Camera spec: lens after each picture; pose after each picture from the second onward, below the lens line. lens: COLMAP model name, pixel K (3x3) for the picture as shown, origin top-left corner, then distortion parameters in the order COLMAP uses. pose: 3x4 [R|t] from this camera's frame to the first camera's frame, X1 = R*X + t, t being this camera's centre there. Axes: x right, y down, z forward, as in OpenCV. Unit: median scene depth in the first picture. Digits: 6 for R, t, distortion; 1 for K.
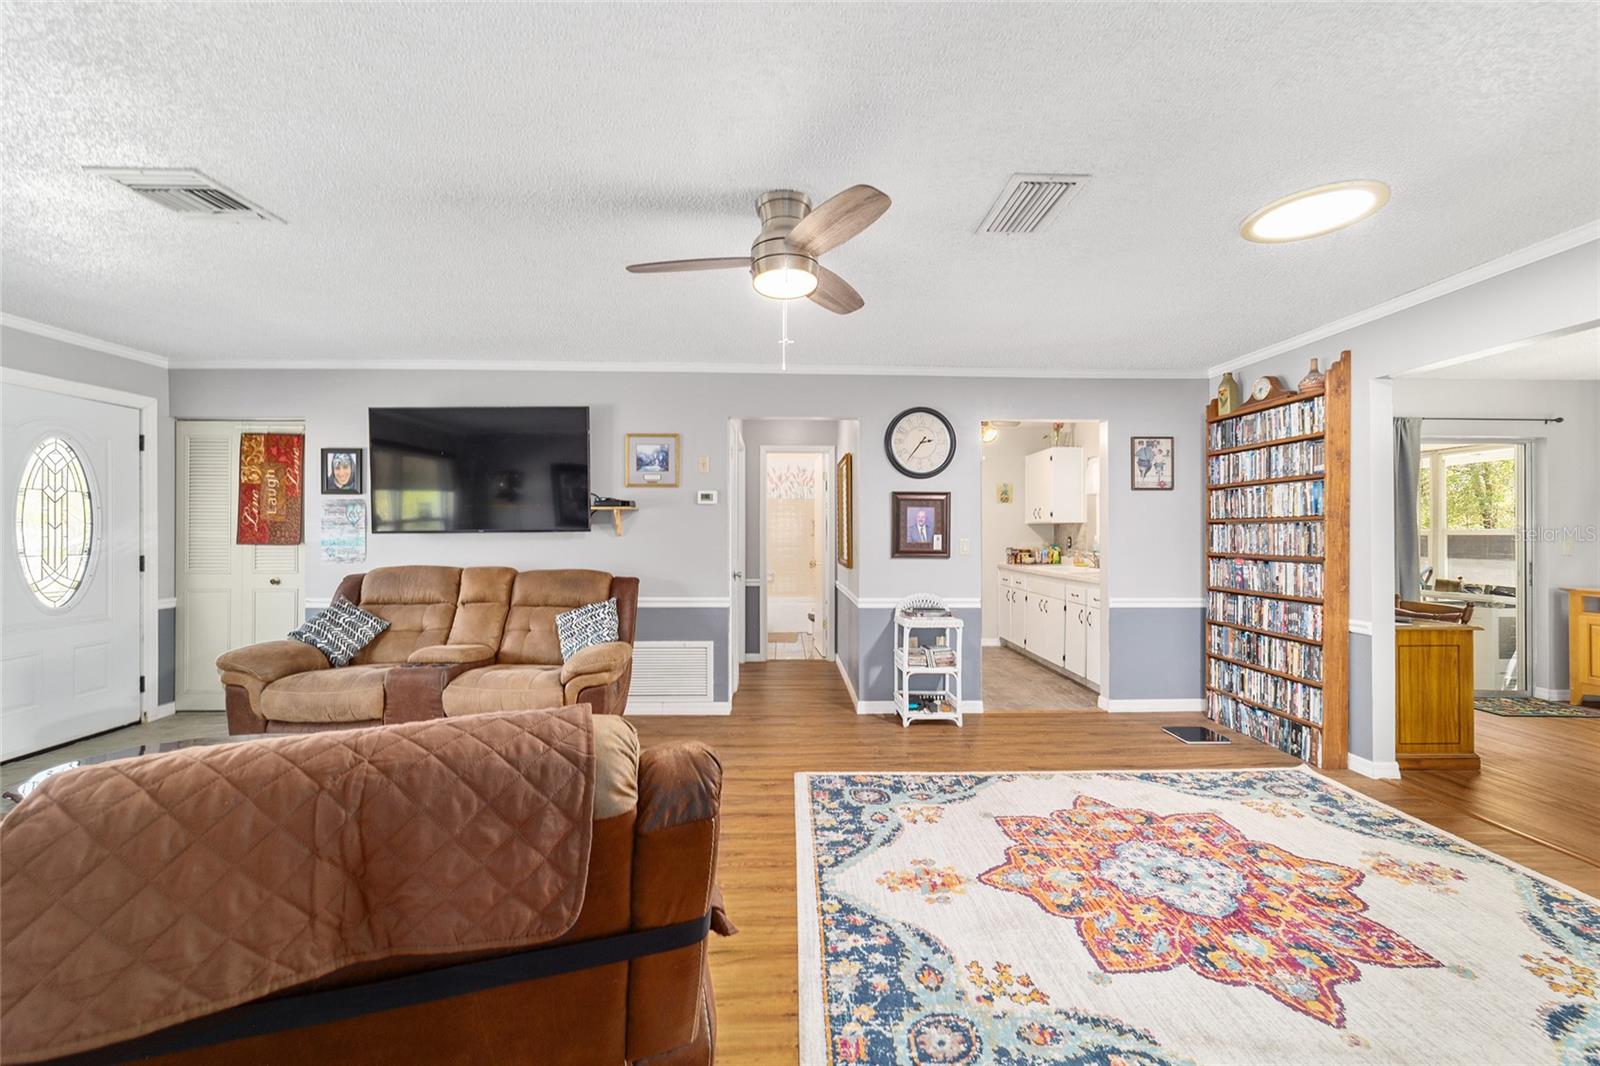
lens RADIAL K [[620.4, 0, 803.8], [0, 620.4, 529.6], [0, 0, 1]] dist [-0.024446, 0.009386]
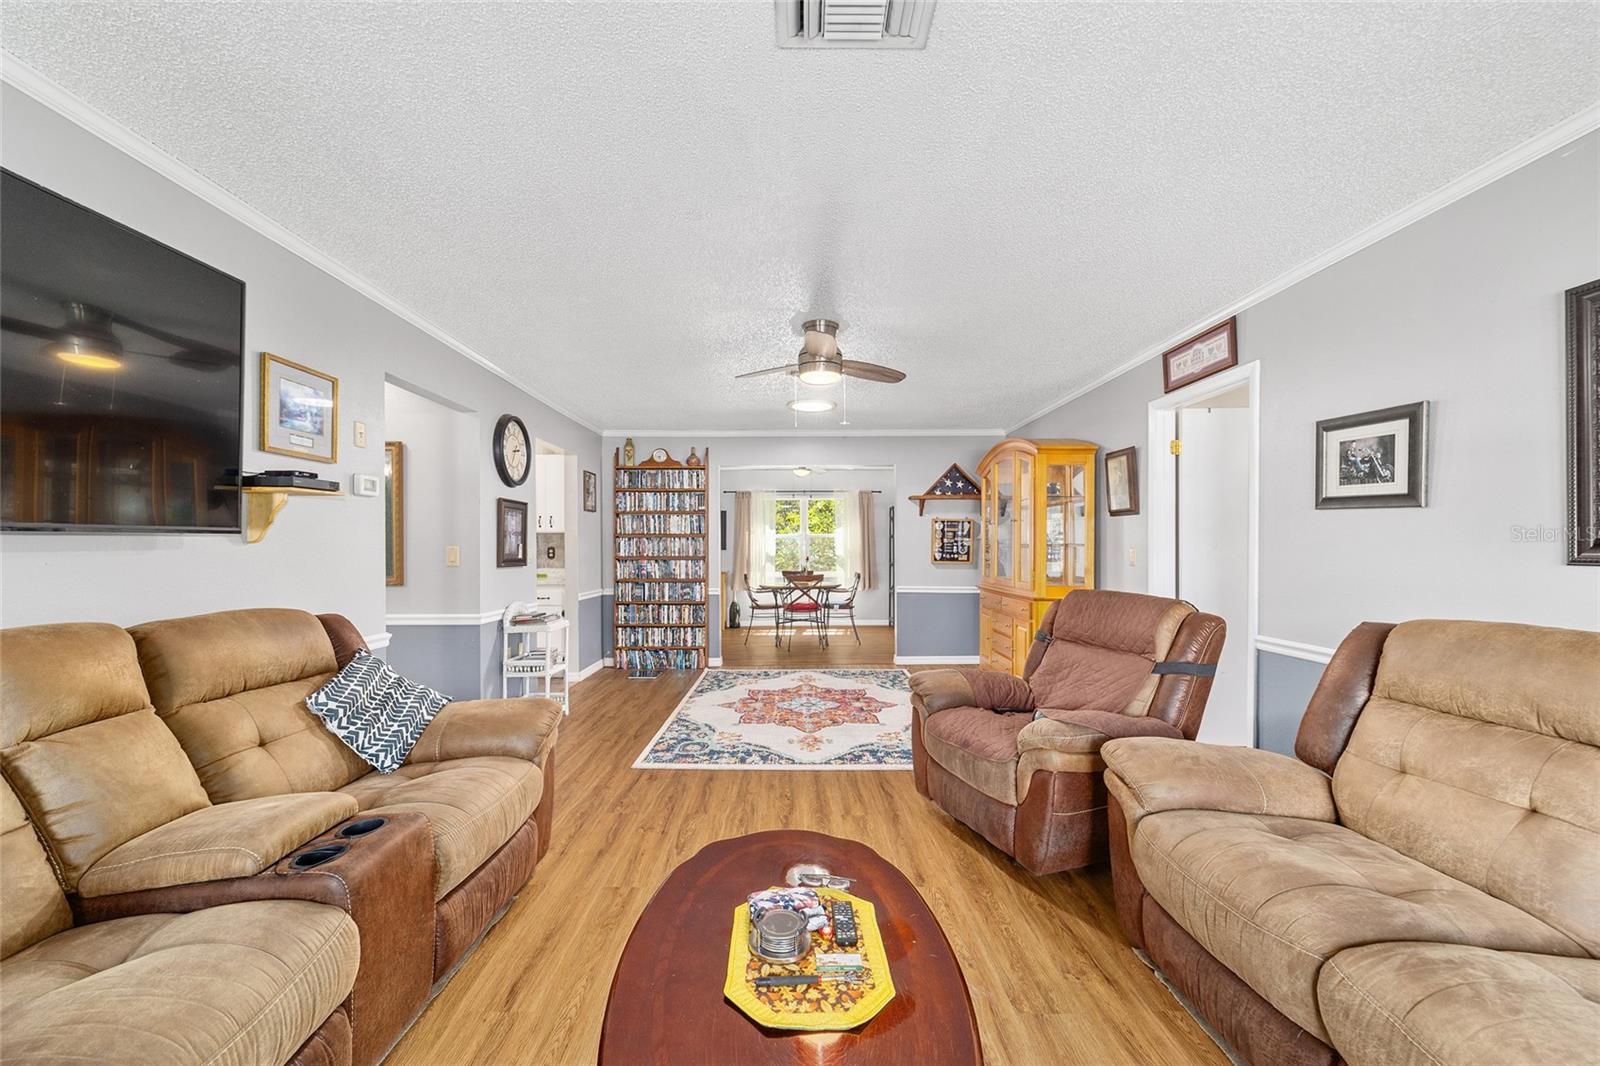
lens RADIAL K [[620.4, 0, 794.5], [0, 620.4, 550.2], [0, 0, 1]] dist [-0.024446, 0.009386]
pose [[0.023157, -0.004695, 0.999721, -0.993601], [-0.003026, 0.999984, 0.004766, 0.016144], [-0.999727, -0.003135, 0.023143, 0.652935]]
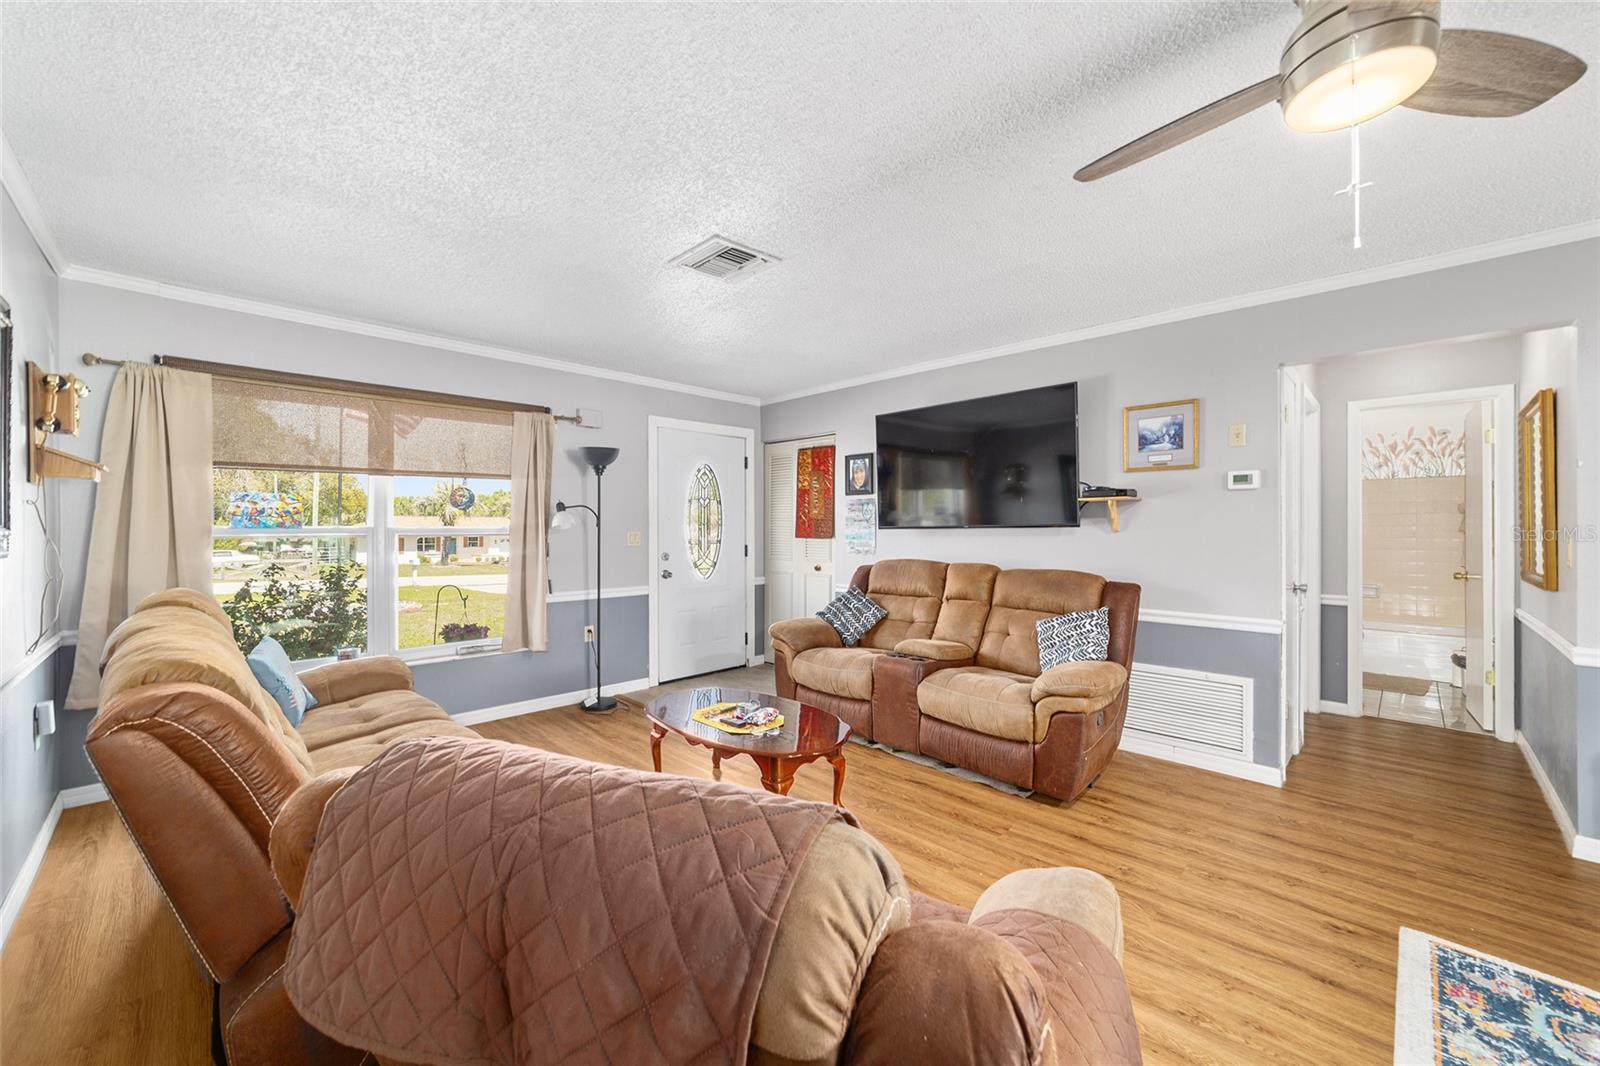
lens RADIAL K [[620.4, 0, 795.6], [0, 620.4, 528.4], [0, 0, 1]] dist [-0.024446, 0.009386]
pose [[0.679574, -0.000597, -0.733607, 0.019884], [0.003846, 0.999989, 0.002749, 0.001757], [0.733597, -0.004689, 0.679569, 0.152522]]
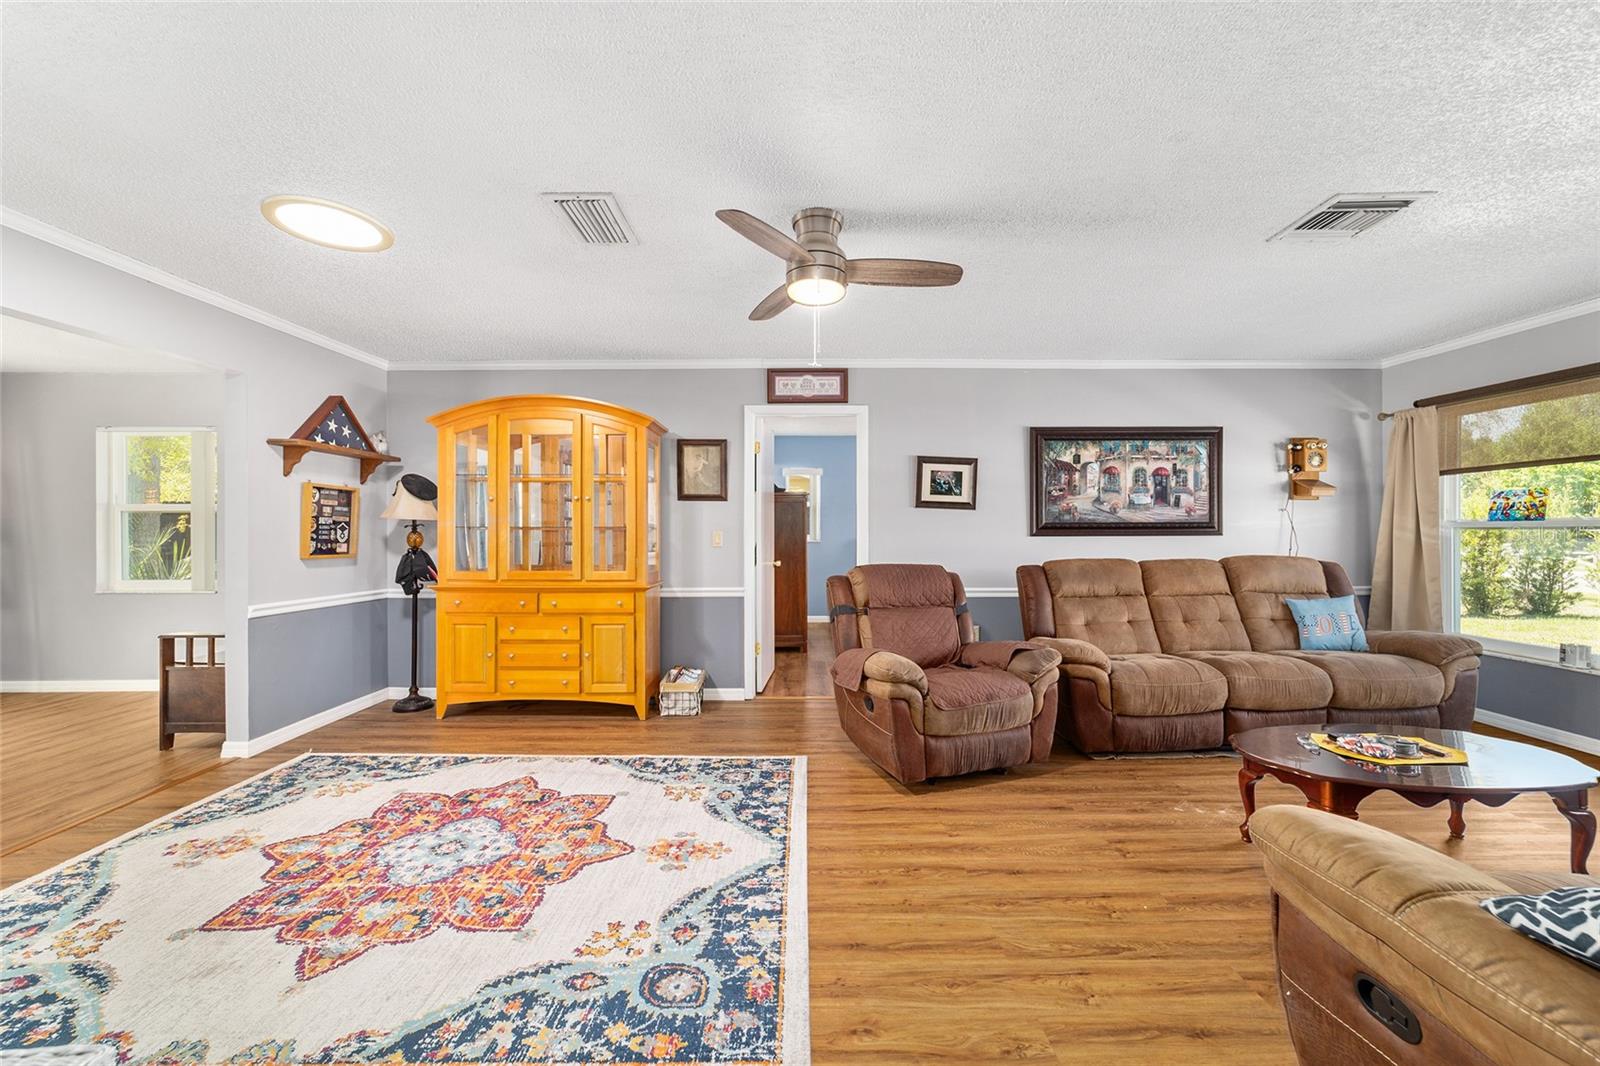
lens RADIAL K [[620.4, 0, 804.6], [0, 620.4, 530.2], [0, 0, 1]] dist [-0.024446, 0.009386]
pose [[-0.999690, 0.002142, 0.024795, -0.022017], [0.002092, 0.999996, -0.002045, 0.017353], [-0.024799, -0.001993, -0.999690, 1.328401]]
